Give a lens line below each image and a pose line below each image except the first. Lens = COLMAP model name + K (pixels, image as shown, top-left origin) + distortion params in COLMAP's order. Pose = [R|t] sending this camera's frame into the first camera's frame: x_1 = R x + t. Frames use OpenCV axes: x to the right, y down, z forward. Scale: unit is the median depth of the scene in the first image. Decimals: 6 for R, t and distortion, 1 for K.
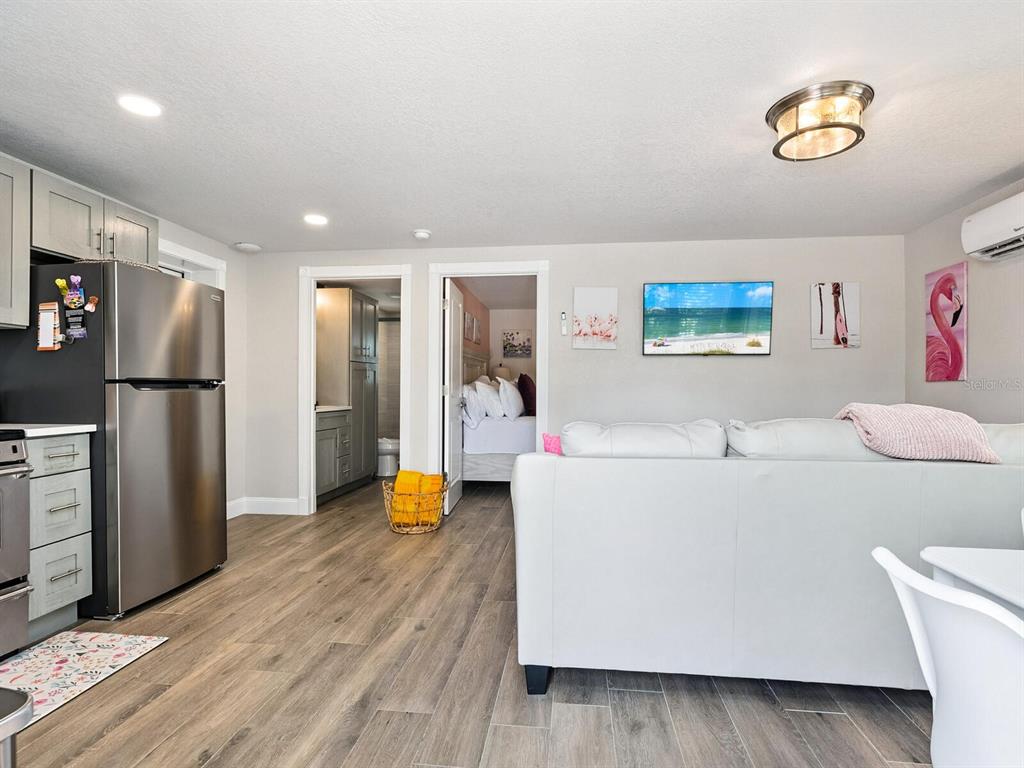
lens RADIAL K [[522.2, 0, 511.6], [0, 522.2, 386.4], [0, 0, 1]] dist [-0.004020, -0.000172]
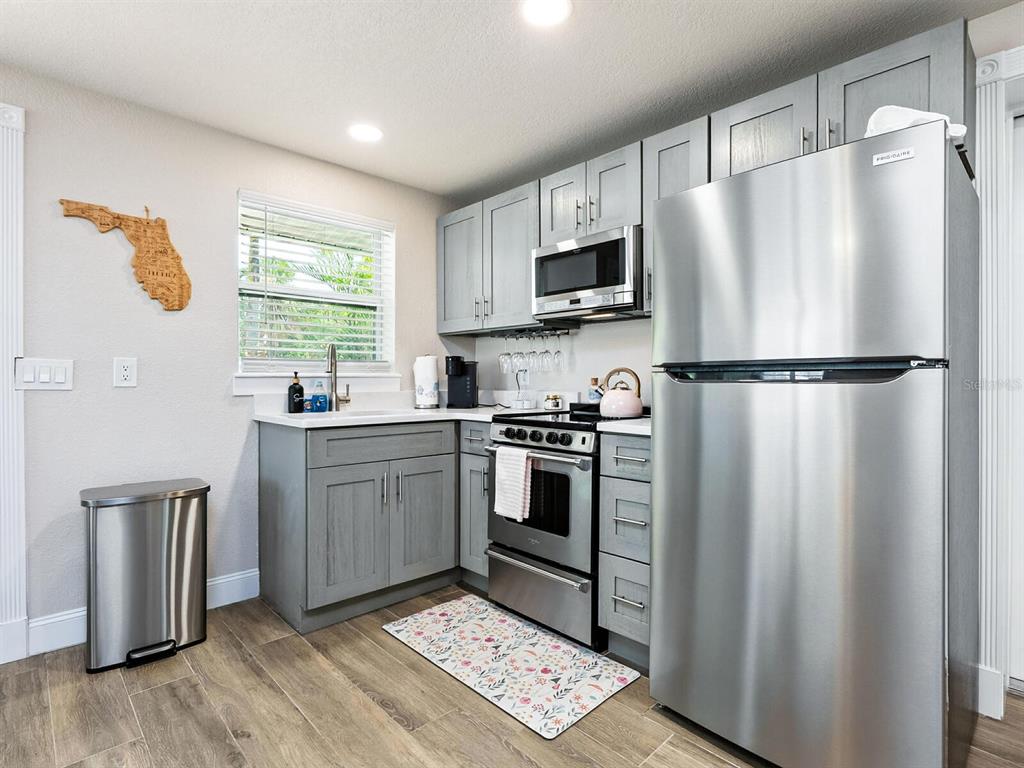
lens RADIAL K [[522.2, 0, 515.0], [0, 522.2, 382.8], [0, 0, 1]] dist [-0.004020, -0.000172]
pose [[-0.633986, 0.004459, -0.773332, -0.102049], [0.001548, 0.999989, 0.004497, 0.002743], [0.773343, 0.001654, -0.633986, 1.589997]]
